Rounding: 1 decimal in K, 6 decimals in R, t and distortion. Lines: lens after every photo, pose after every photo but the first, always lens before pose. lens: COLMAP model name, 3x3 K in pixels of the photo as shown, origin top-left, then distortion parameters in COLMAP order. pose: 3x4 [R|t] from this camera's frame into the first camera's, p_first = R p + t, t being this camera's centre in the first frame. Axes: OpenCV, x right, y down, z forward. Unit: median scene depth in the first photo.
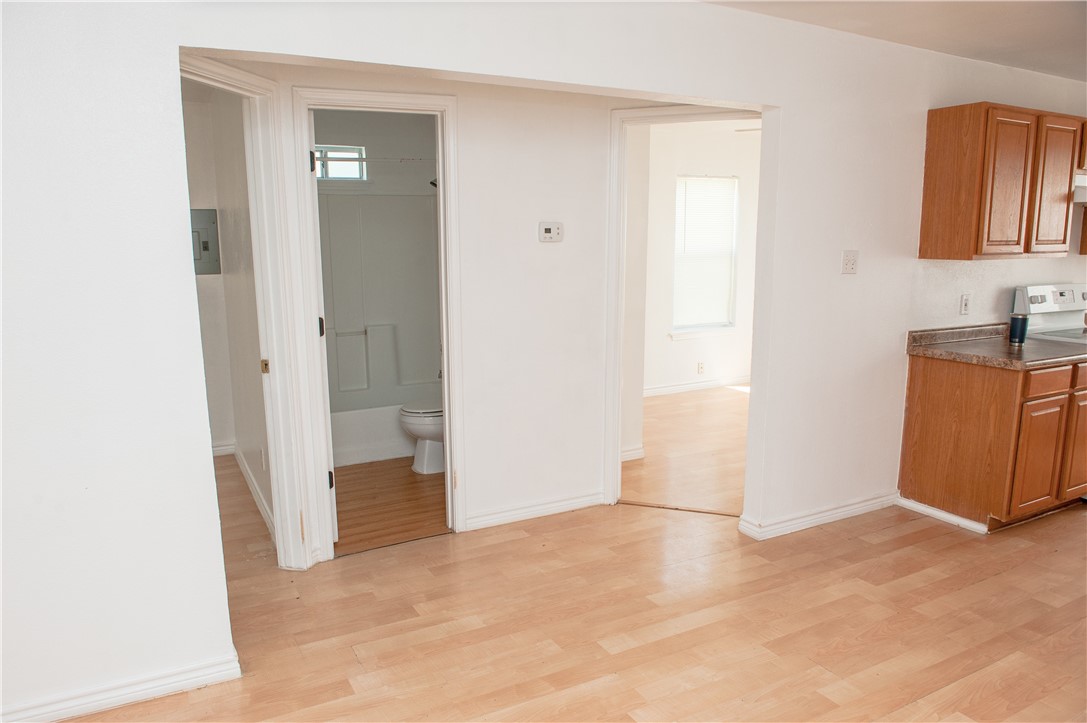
lens RADIAL K [[738.6, 0, 526.1], [0, 738.6, 379.4], [0, 0, 1]] dist [-0.055285, 0.003419]
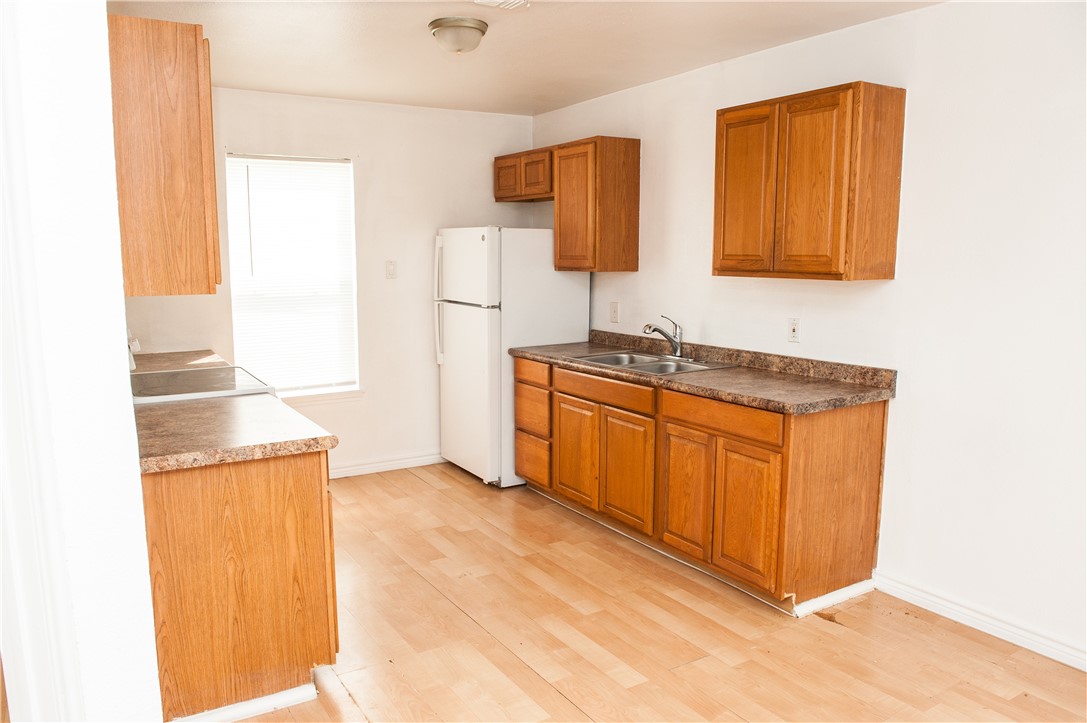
lens RADIAL K [[775.9, 0, 530.8], [0, 775.9, 379.1], [0, 0, 1]] dist [-0.043148, -0.001677]
pose [[-0.066964, -0.148858, 0.986589, -0.036128], [0.189216, 0.968970, 0.159043, -0.146321], [-0.979650, 0.197328, -0.036719, 0.770476]]
